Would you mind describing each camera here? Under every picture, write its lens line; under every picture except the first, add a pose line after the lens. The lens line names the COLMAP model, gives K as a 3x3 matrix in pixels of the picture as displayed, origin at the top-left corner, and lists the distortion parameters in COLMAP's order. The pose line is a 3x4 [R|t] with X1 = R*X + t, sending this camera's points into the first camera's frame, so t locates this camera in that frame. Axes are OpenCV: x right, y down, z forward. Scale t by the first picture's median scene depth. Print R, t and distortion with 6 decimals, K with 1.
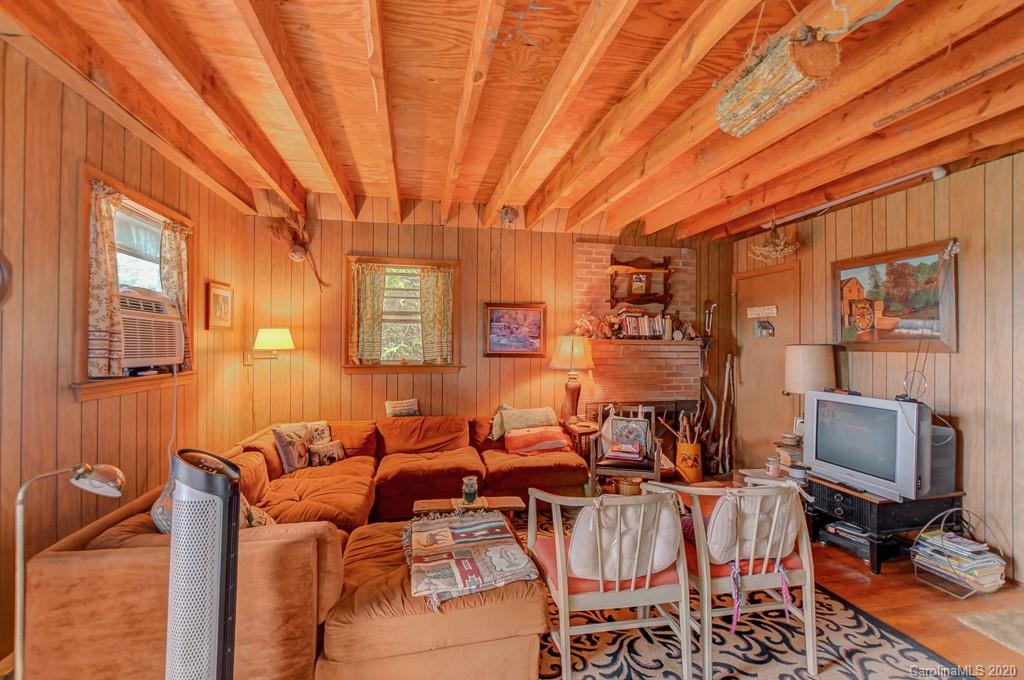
lens RADIAL K [[451.4, 0, 506.2], [0, 451.4, 338.6], [0, 0, 1]] dist [-0.004606, -0.001275]
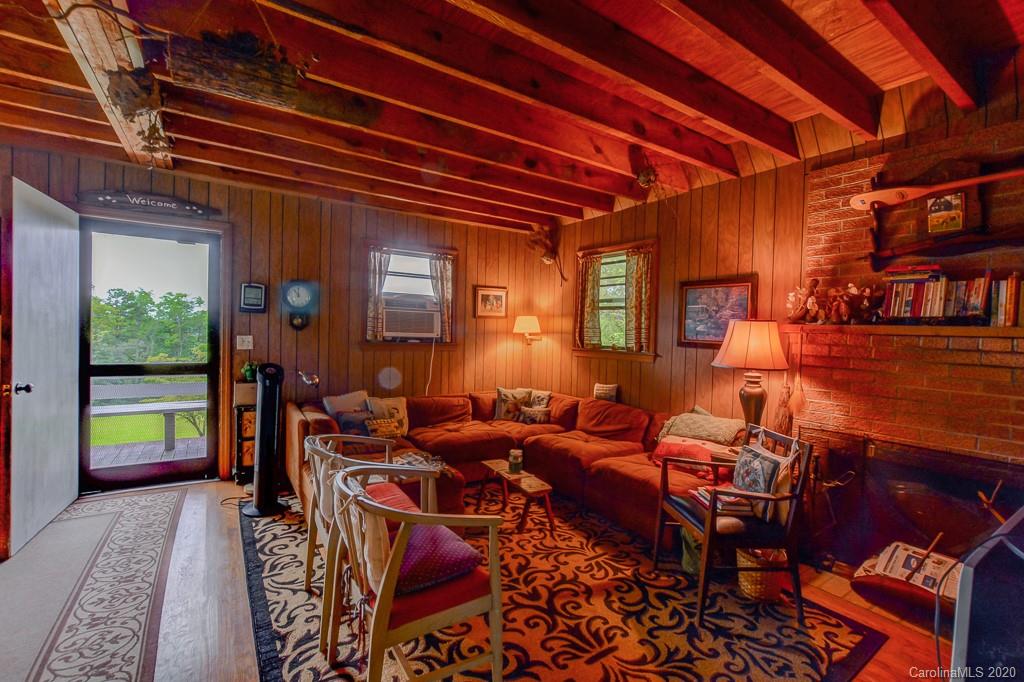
lens RADIAL K [[451.4, 0, 512.8], [0, 451.4, 336.0], [0, 0, 1]] dist [-0.004606, -0.001275]
pose [[0.378447, 0.018398, -0.925440, 0.641998], [-0.014338, 0.999799, 0.014013, 0.014601], [0.925512, 0.007966, 0.378635, 0.413328]]
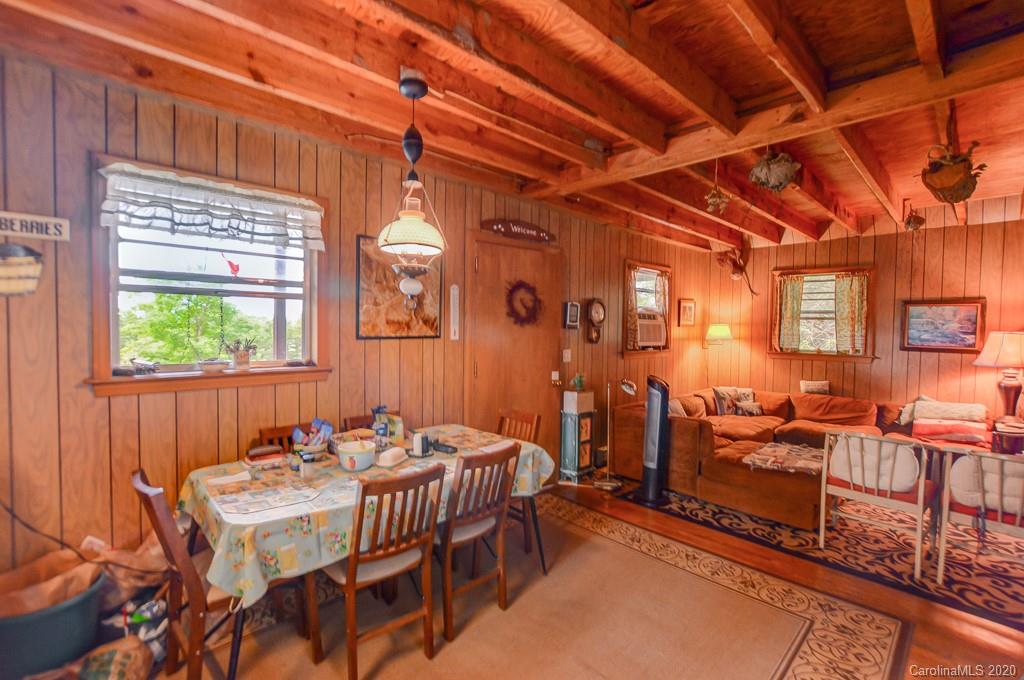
lens RADIAL K [[451.4, 0, 521.4], [0, 451.4, 340.4], [0, 0, 1]] dist [-0.004606, -0.001275]
pose [[0.544078, 0.029040, -0.838532, 0.380775], [-0.000824, 0.999419, 0.034076, -0.020620], [0.839034, -0.017849, 0.543786, -0.379831]]
